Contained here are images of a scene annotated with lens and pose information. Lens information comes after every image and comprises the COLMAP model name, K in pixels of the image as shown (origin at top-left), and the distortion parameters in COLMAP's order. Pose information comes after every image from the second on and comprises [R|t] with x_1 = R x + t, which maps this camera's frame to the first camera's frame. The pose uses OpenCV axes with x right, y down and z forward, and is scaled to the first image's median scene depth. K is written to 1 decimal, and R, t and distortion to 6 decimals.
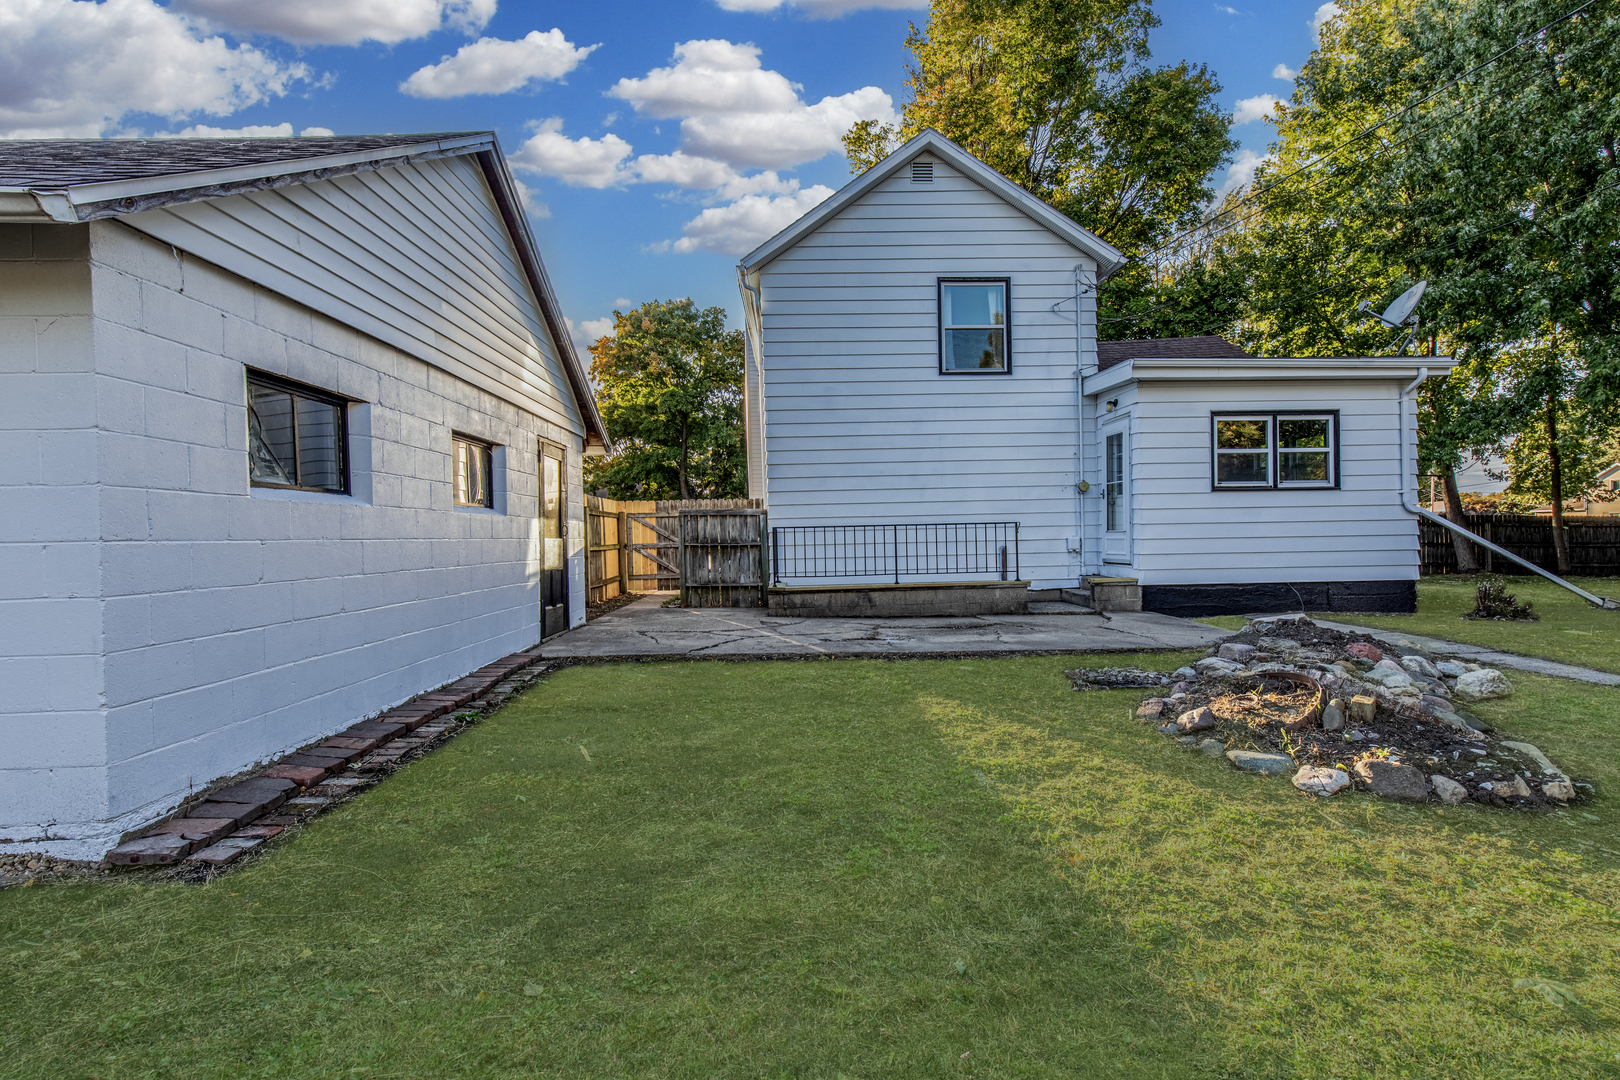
lens RADIAL K [[721.4, 0, 814.2], [0, 721.4, 542.3], [0, 0, 1]] dist [0.009585, -0.002386]
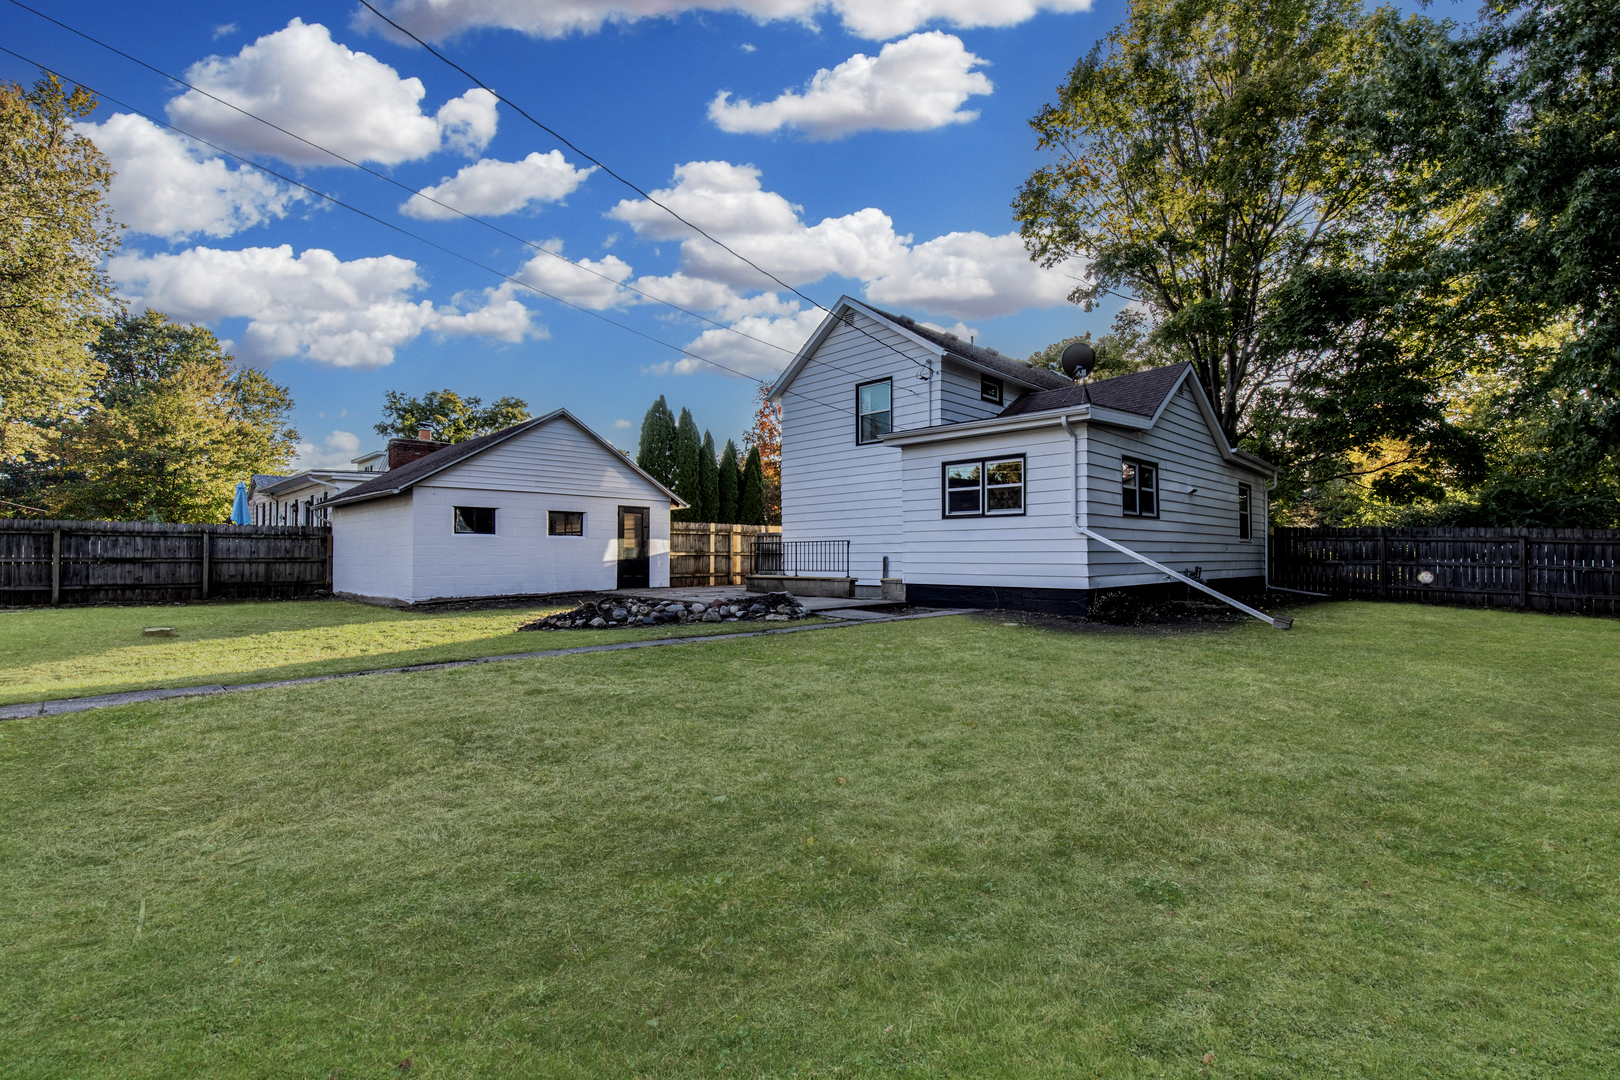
lens RADIAL K [[721.4, 0, 815.2], [0, 721.4, 541.8], [0, 0, 1]] dist [0.009585, -0.002386]
pose [[0.688905, 0.002721, -0.724847, 1.389177], [-0.017119, 0.999775, -0.012517, -0.003740], [0.724650, 0.021031, 0.688796, -0.150087]]
